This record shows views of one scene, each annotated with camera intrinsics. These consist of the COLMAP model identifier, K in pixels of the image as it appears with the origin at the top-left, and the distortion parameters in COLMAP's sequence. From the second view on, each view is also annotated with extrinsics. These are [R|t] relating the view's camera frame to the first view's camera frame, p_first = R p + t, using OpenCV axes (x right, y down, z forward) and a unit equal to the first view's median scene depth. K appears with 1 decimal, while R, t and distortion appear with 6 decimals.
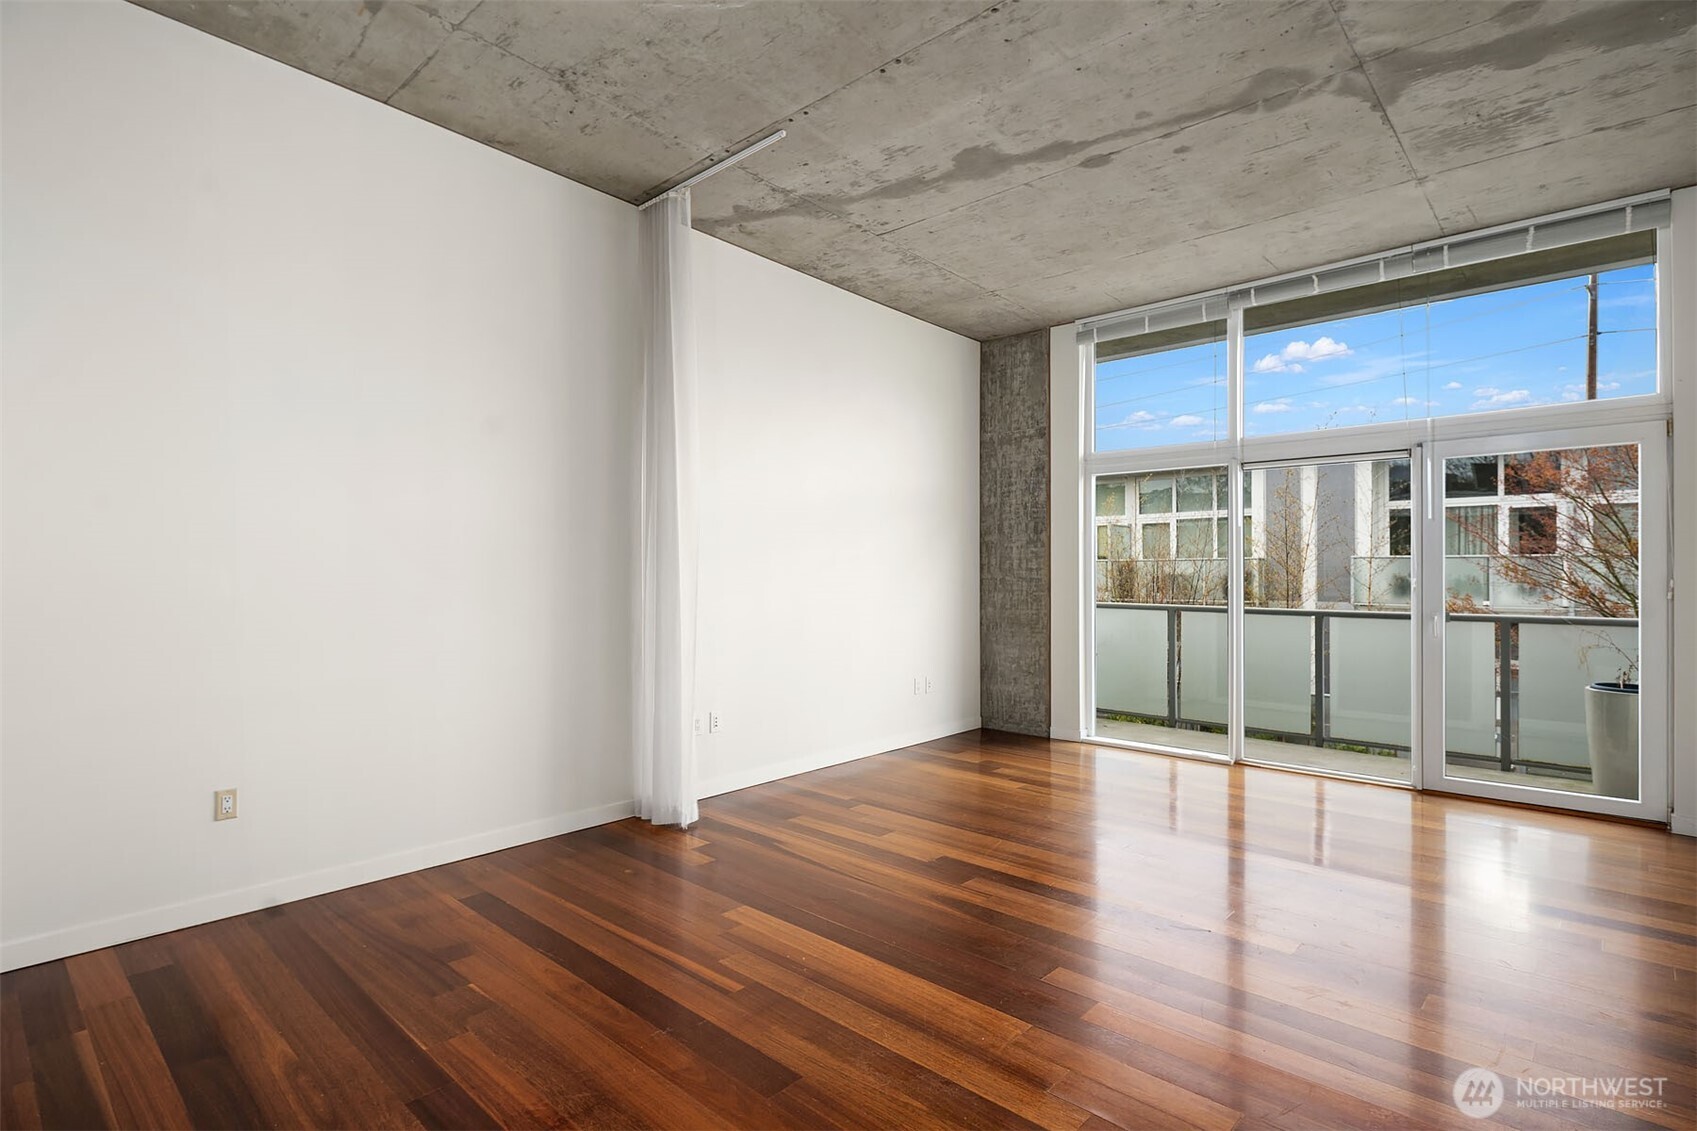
lens RADIAL K [[849.8, 0, 834.3], [0, 849.8, 564.5], [0, 0, 1]] dist [0.001877, -0.001207]
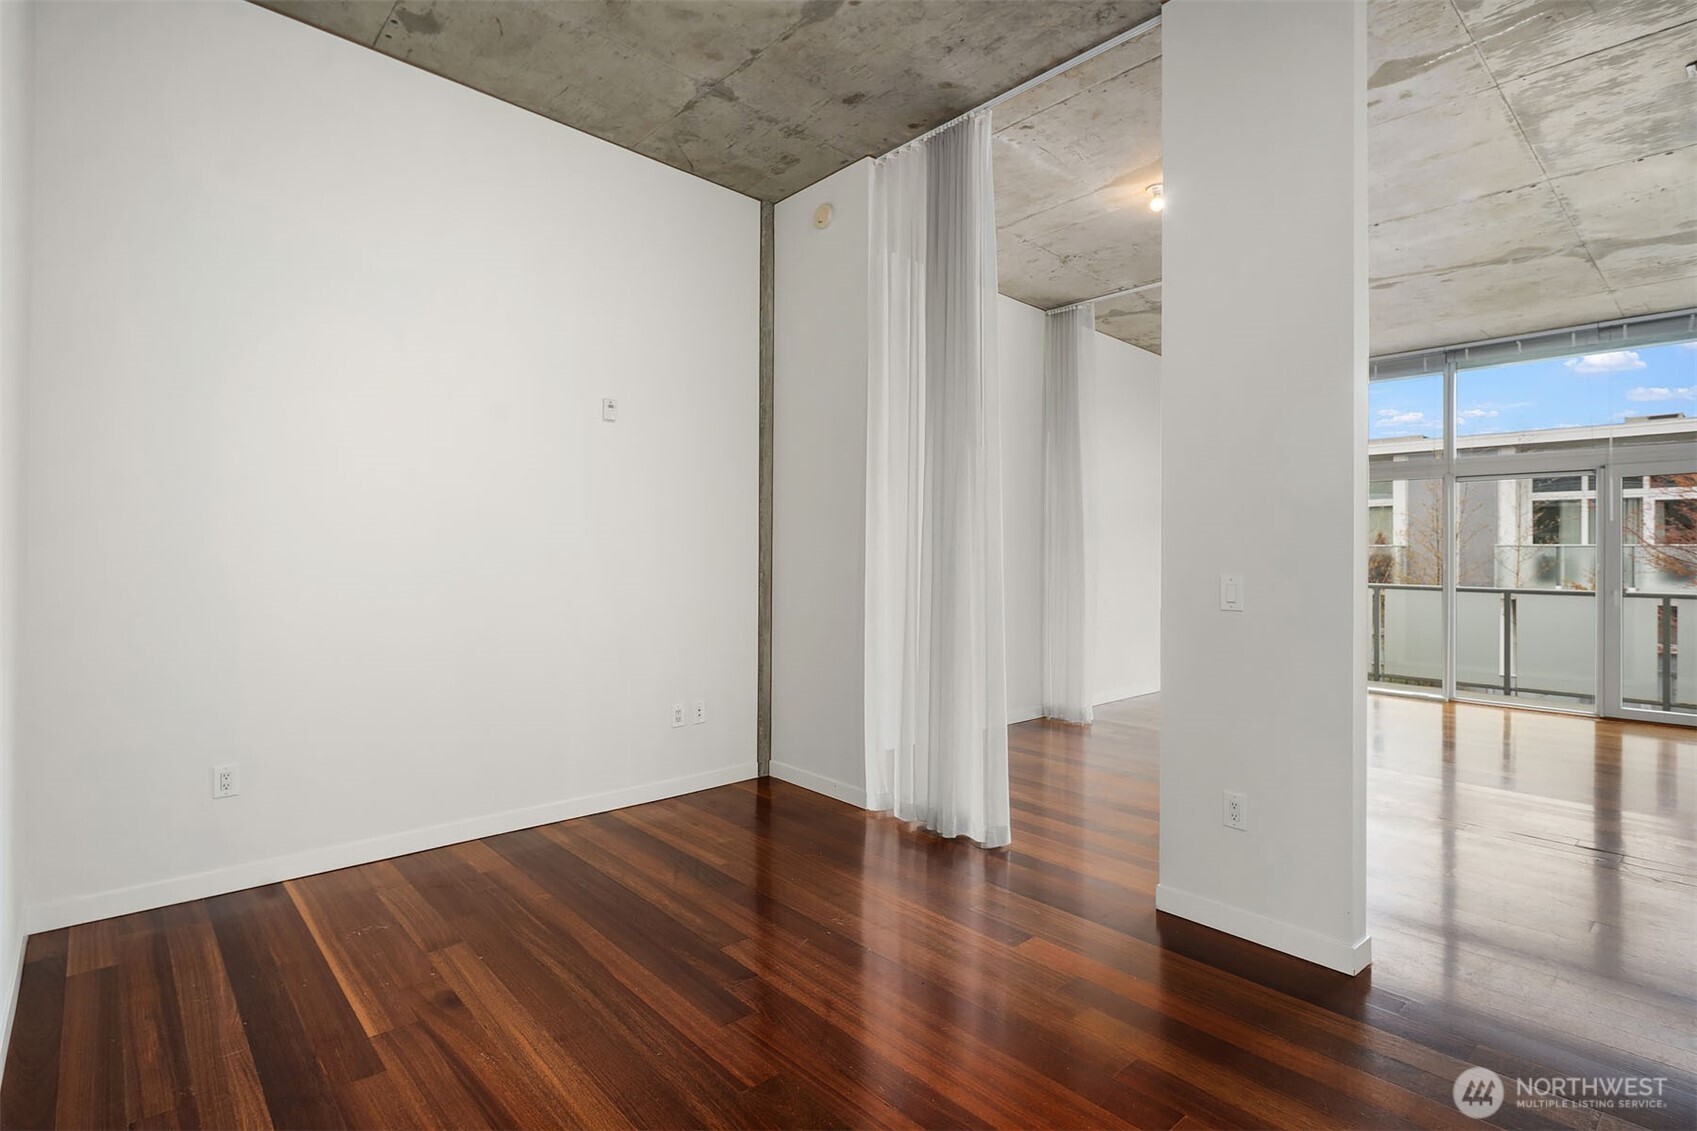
lens RADIAL K [[851.8, 0, 826.8], [0, 851.8, 546.1], [0, 0, 1]] dist [-0.002380, -0.000771]
pose [[0.995555, 0.006163, -0.093985, -0.394334], [-0.006325, 0.999979, -0.001422, -0.002457], [0.093974, 0.002010, 0.995573, -0.444017]]
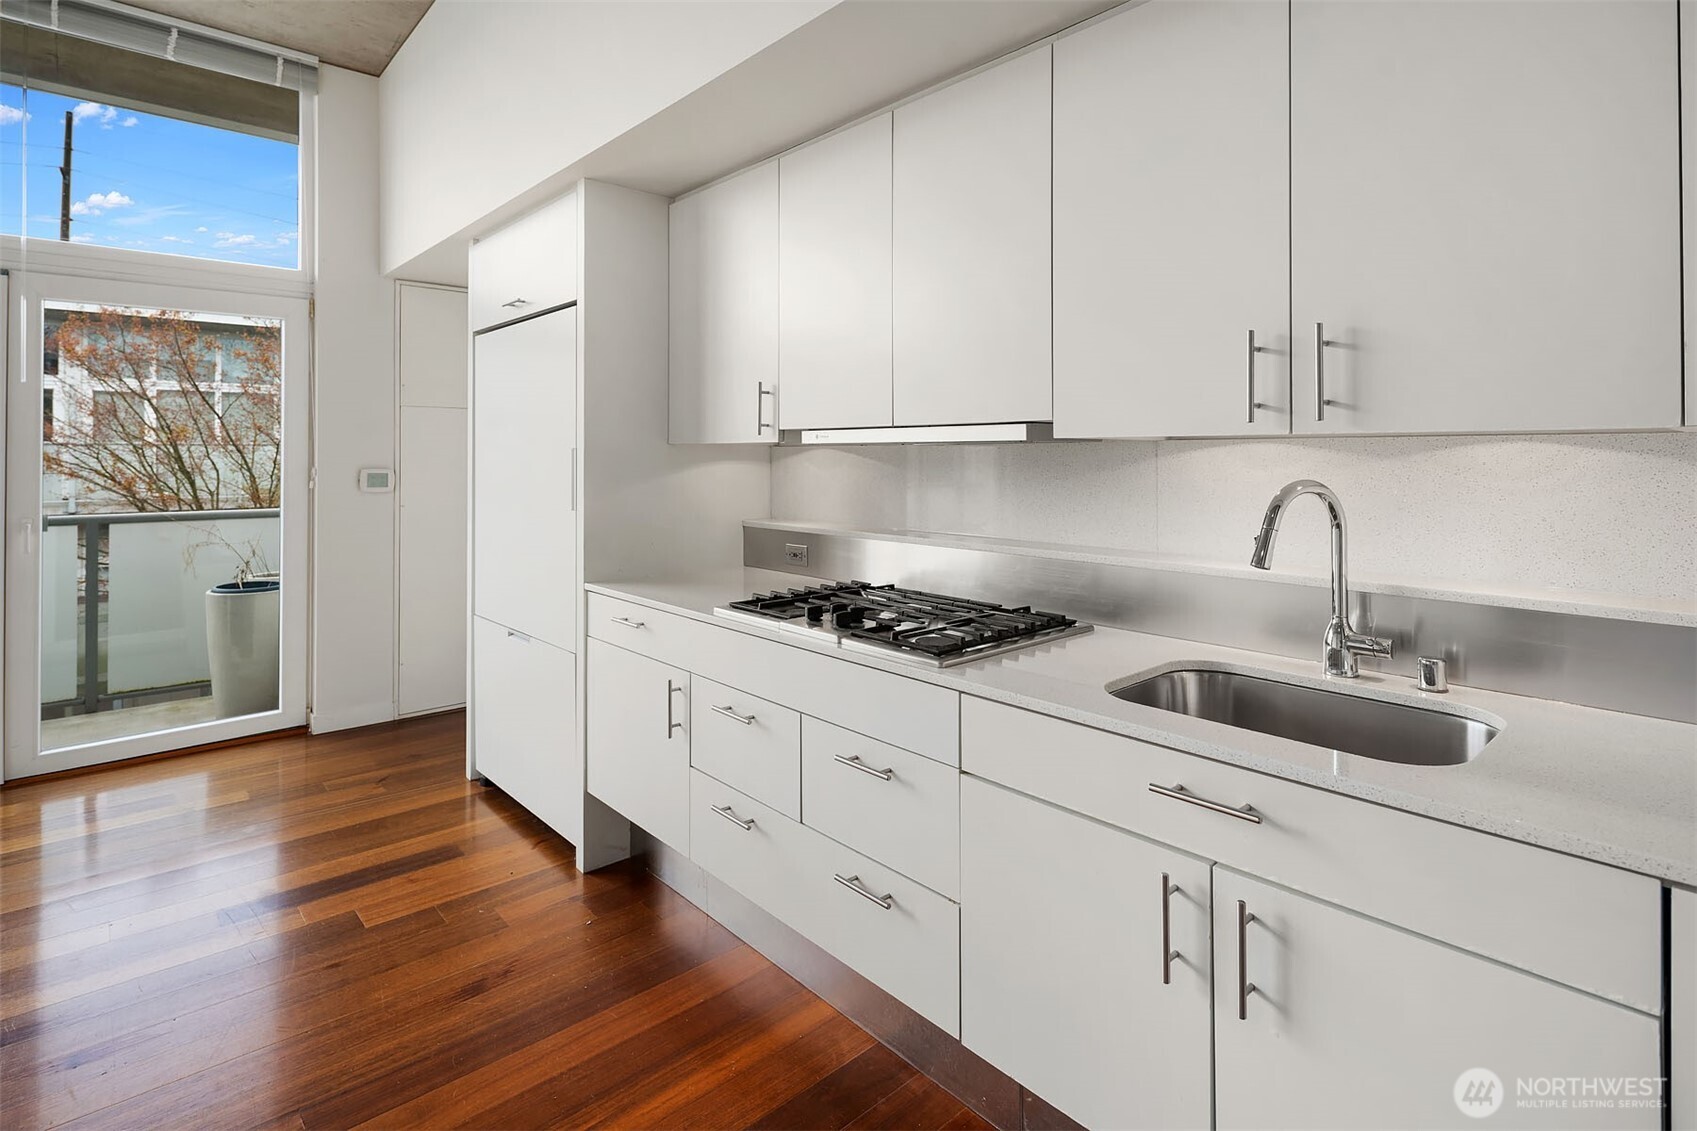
lens RADIAL K [[842.2, 0, 822.9], [0, 842.2, 449.7], [0, 0, 1]] dist [0.000016, -0.000250]
pose [[0.095473, 0.009113, 0.995390, 0.078211], [-0.004682, 0.999951, -0.008706, 0.002261], [-0.995421, -0.003829, 0.095511, 0.266101]]
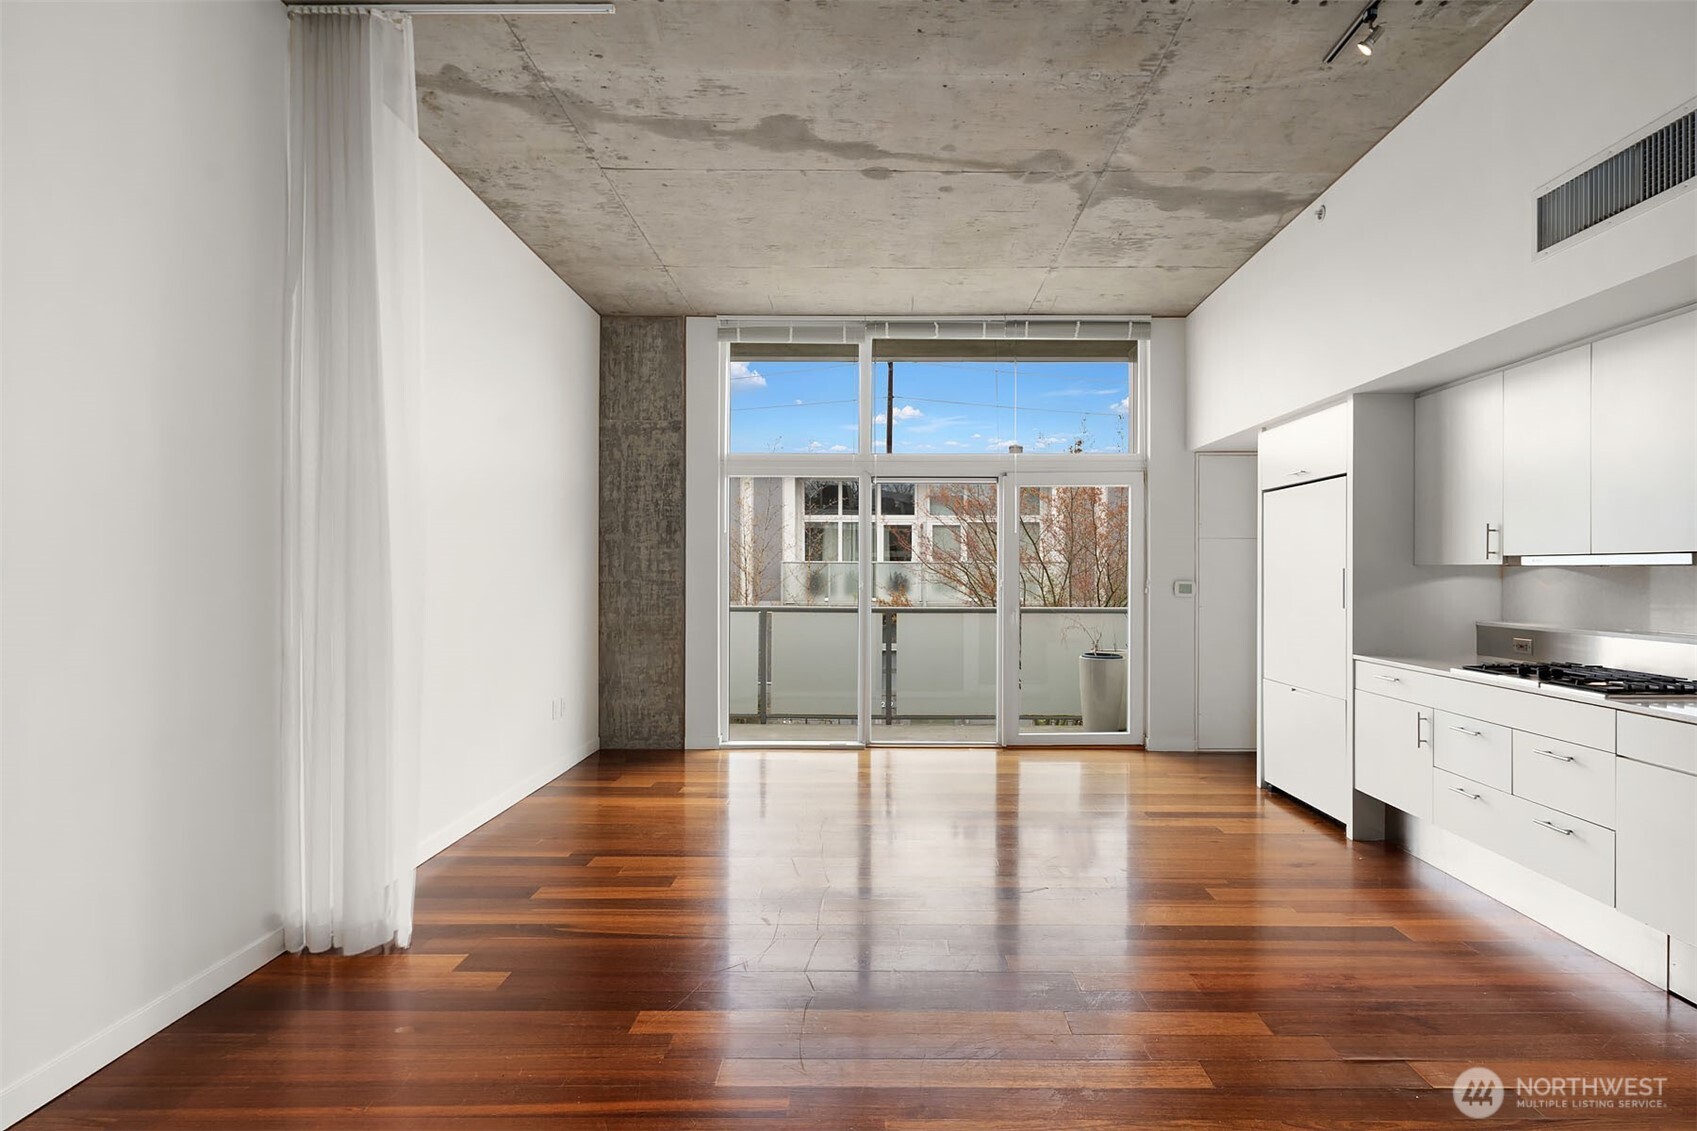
lens RADIAL K [[858.9, 0, 889.7], [0, 858.9, 570.5], [0, 0, 1]] dist [0.003354, -0.000935]
pose [[0.722082, 0.004149, 0.691795, -0.292229], [-0.007040, 0.999974, 0.001352, 0.001884], [-0.691771, -0.005846, 0.722093, 0.177972]]
